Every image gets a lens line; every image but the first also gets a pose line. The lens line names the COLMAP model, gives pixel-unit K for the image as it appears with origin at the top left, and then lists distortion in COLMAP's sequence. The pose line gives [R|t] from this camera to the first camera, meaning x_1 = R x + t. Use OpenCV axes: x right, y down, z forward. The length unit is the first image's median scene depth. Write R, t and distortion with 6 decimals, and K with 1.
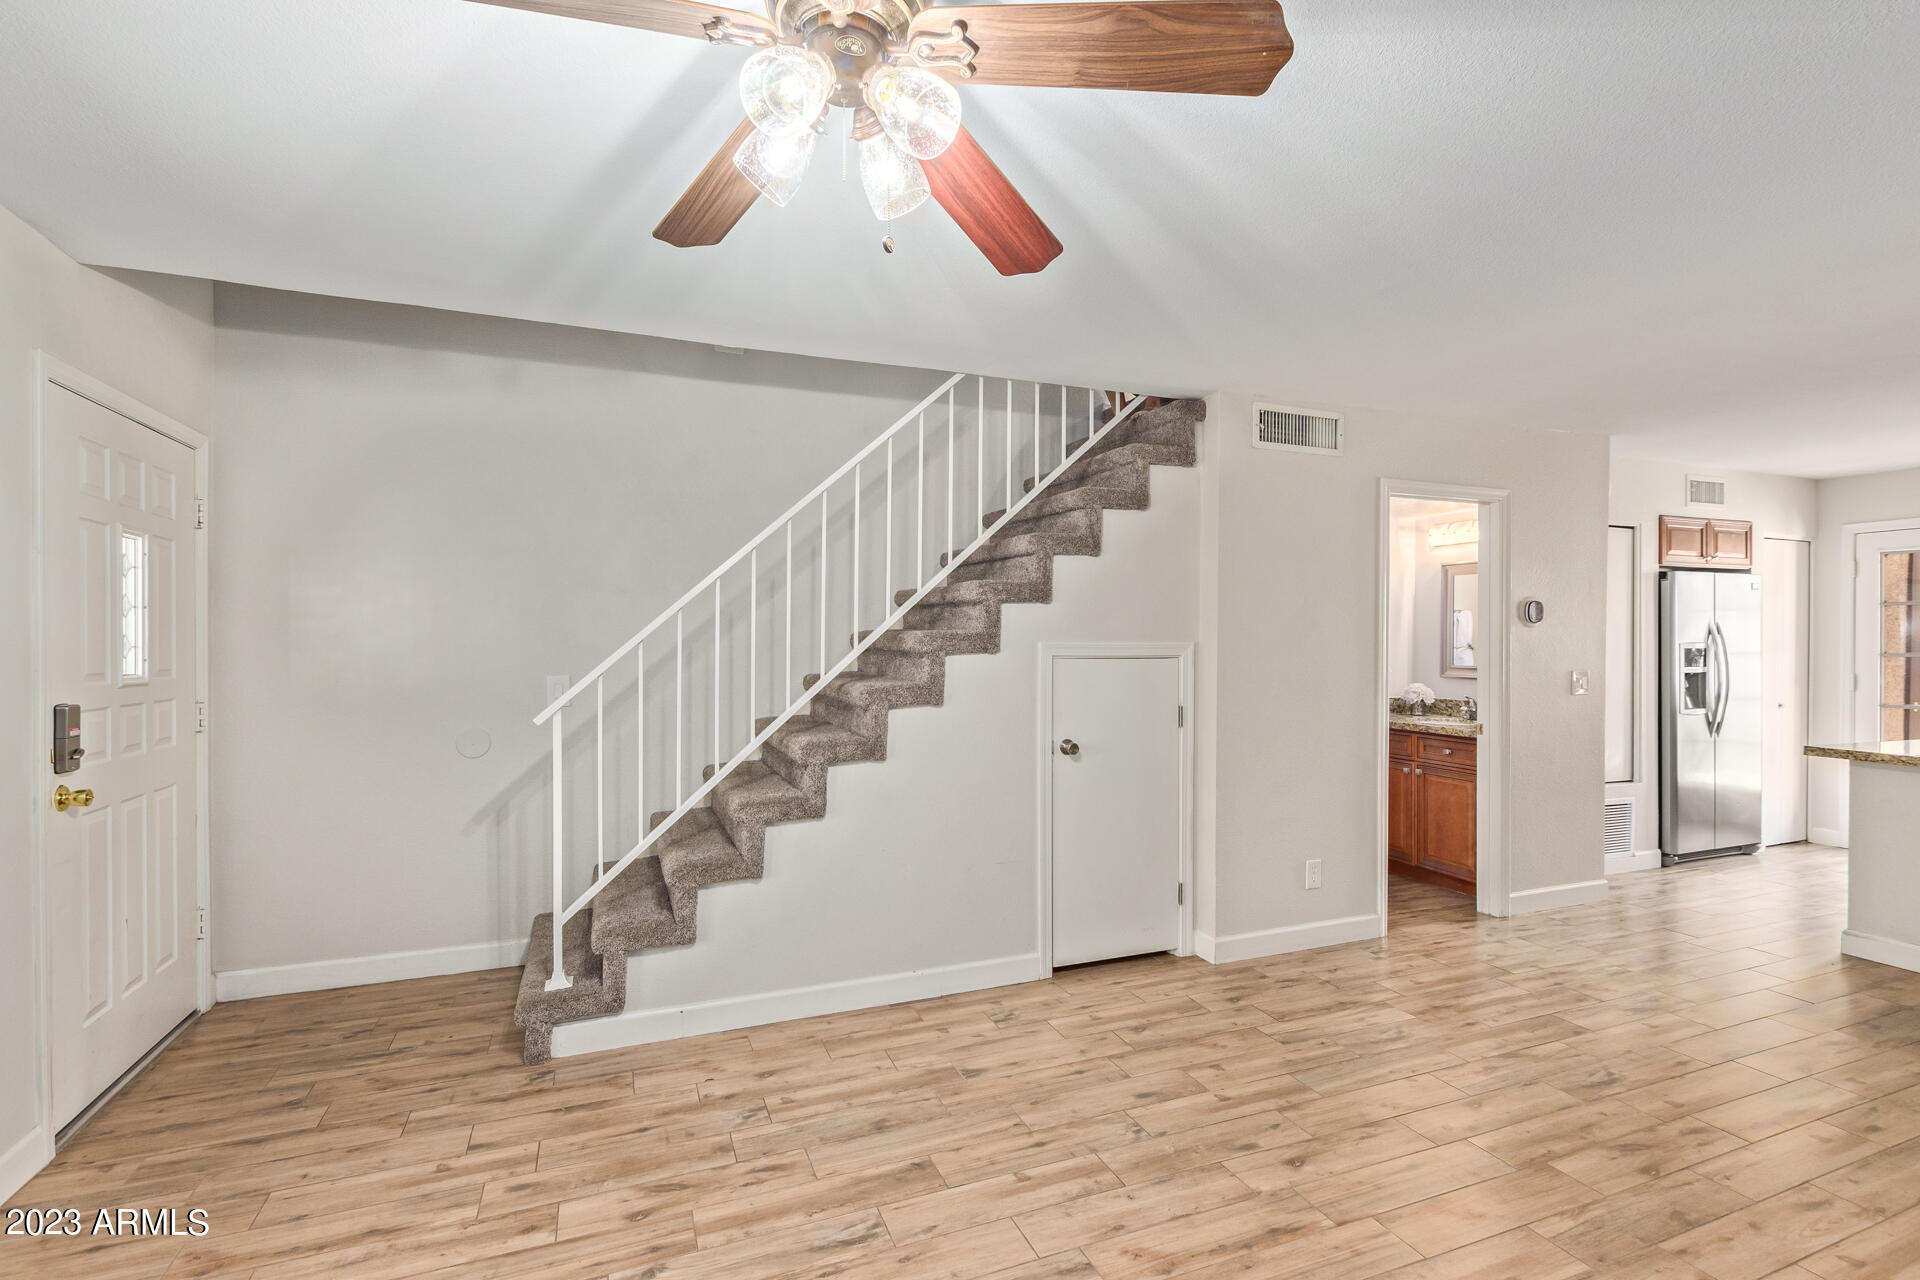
lens RADIAL K [[877.2, 0, 954.0], [0, 877.2, 642.7], [0, 0, 1]] dist [0.006548, -0.003837]
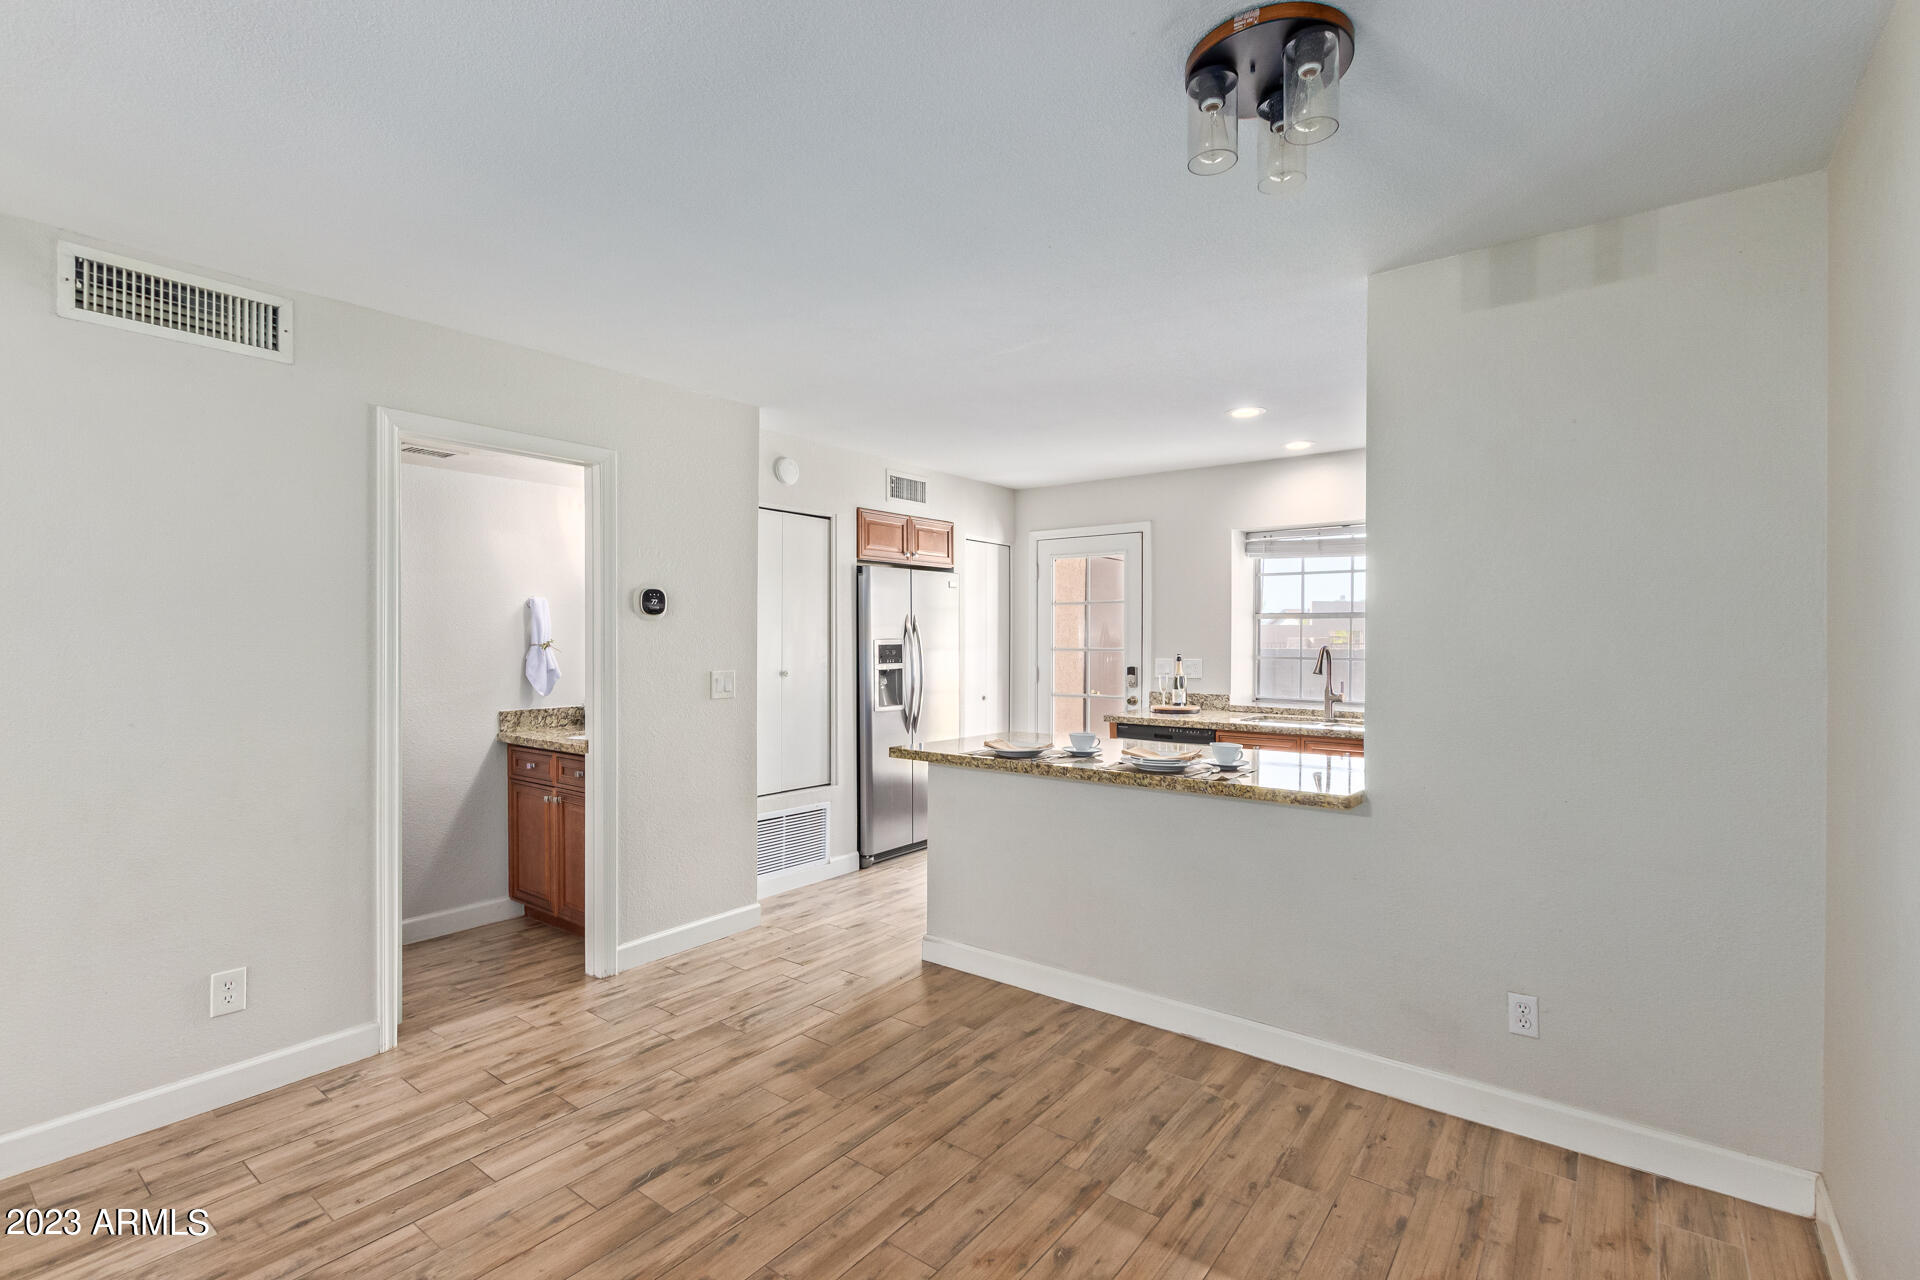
lens RADIAL K [[877.2, 0, 970.5], [0, 877.2, 647.5], [0, 0, 1]] dist [0.006548, -0.003837]
pose [[0.850554, -0.006920, 0.525842, 0.468041], [0.002660, 0.999957, 0.008856, 0.001207], [-0.525881, -0.006134, 0.850536, 0.130594]]
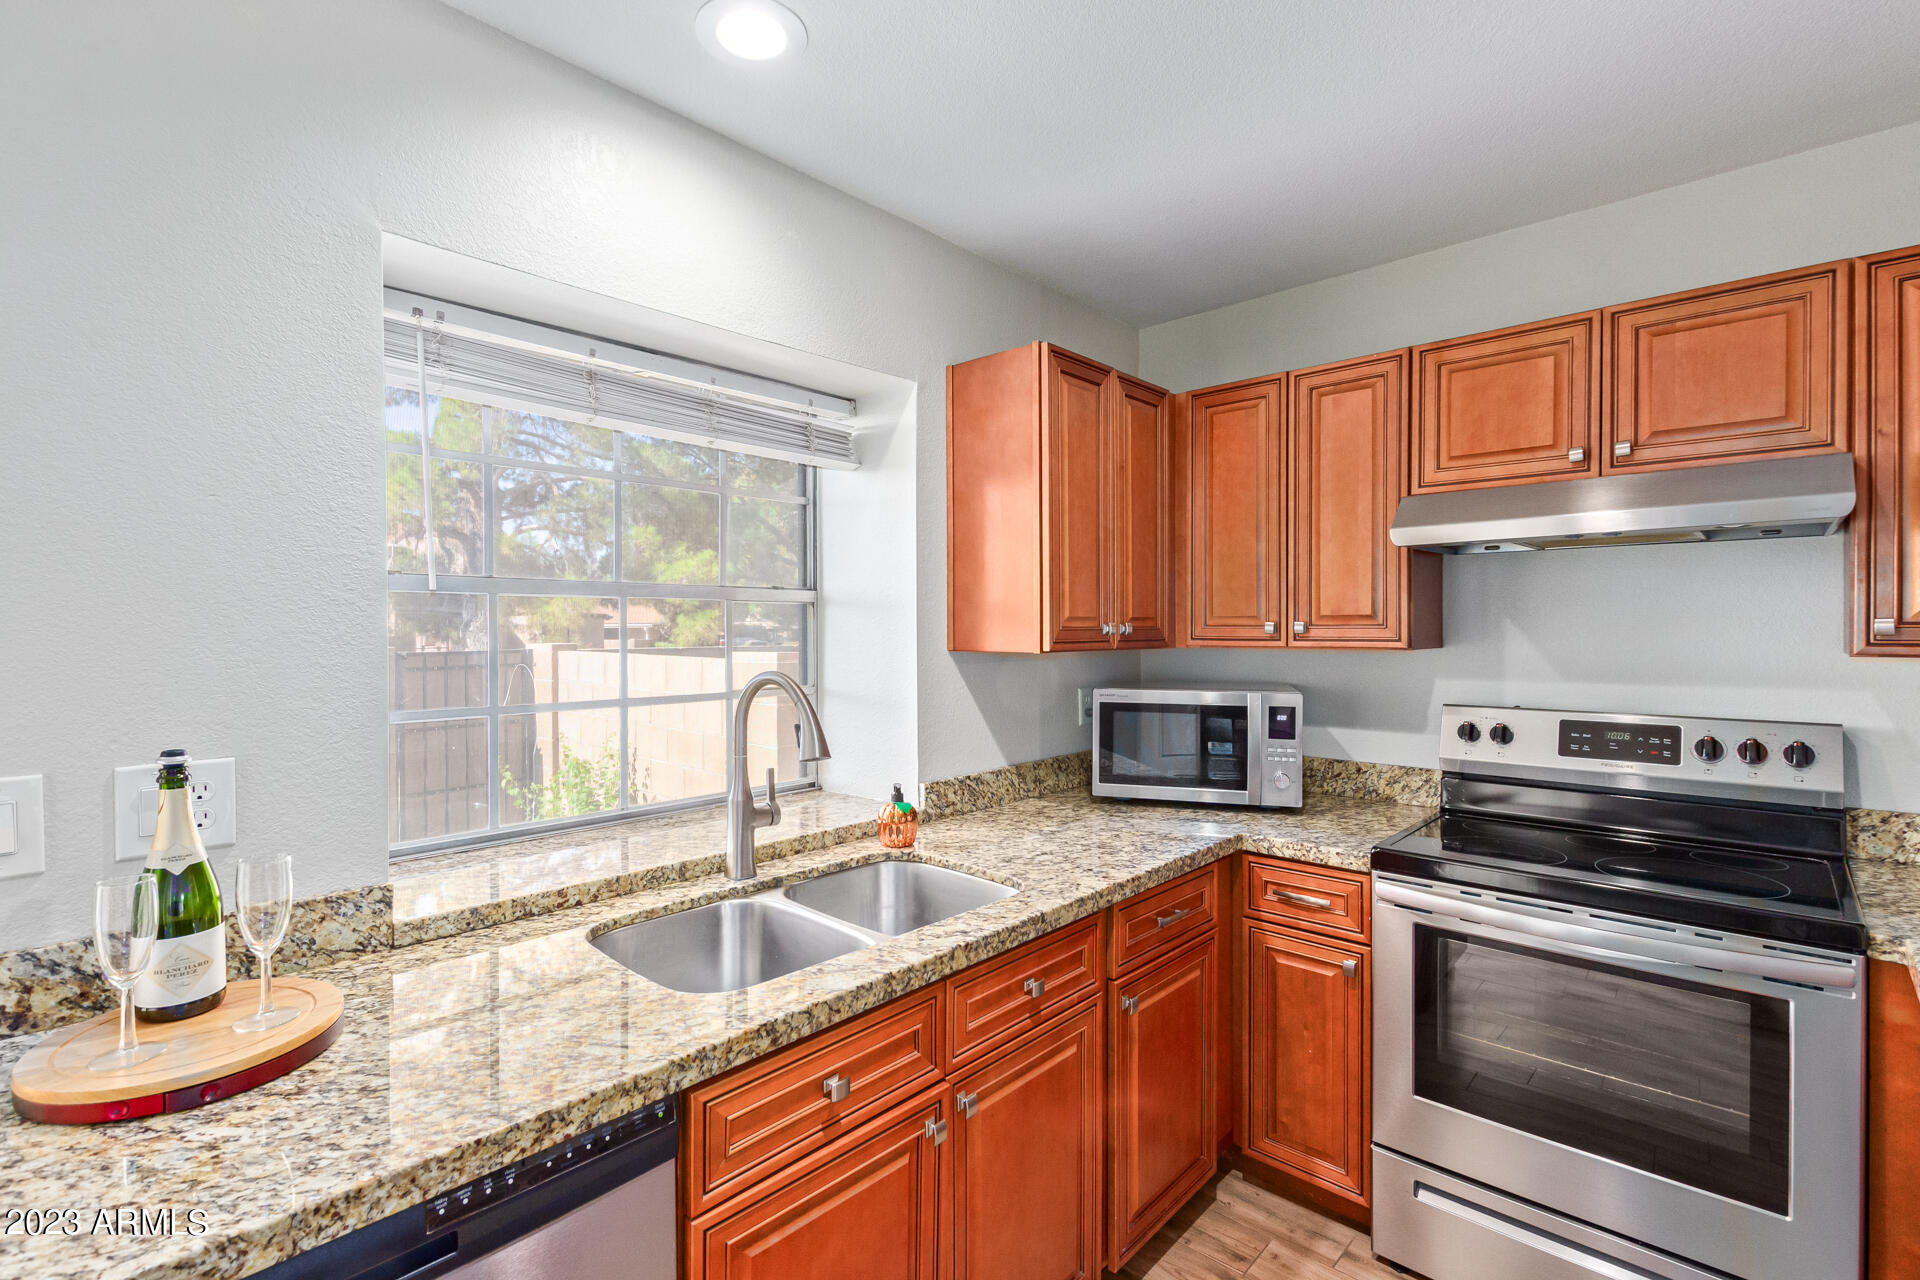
lens RADIAL K [[877.2, 0, 945.8], [0, 877.2, 634.0], [0, 0, 1]] dist [0.006548, -0.003837]
pose [[-0.434514, -0.005176, 0.900650, 1.047855], [0.008132, 0.999920, 0.009670, -0.009849], [-0.900628, 0.011526, -0.434437, 0.926713]]
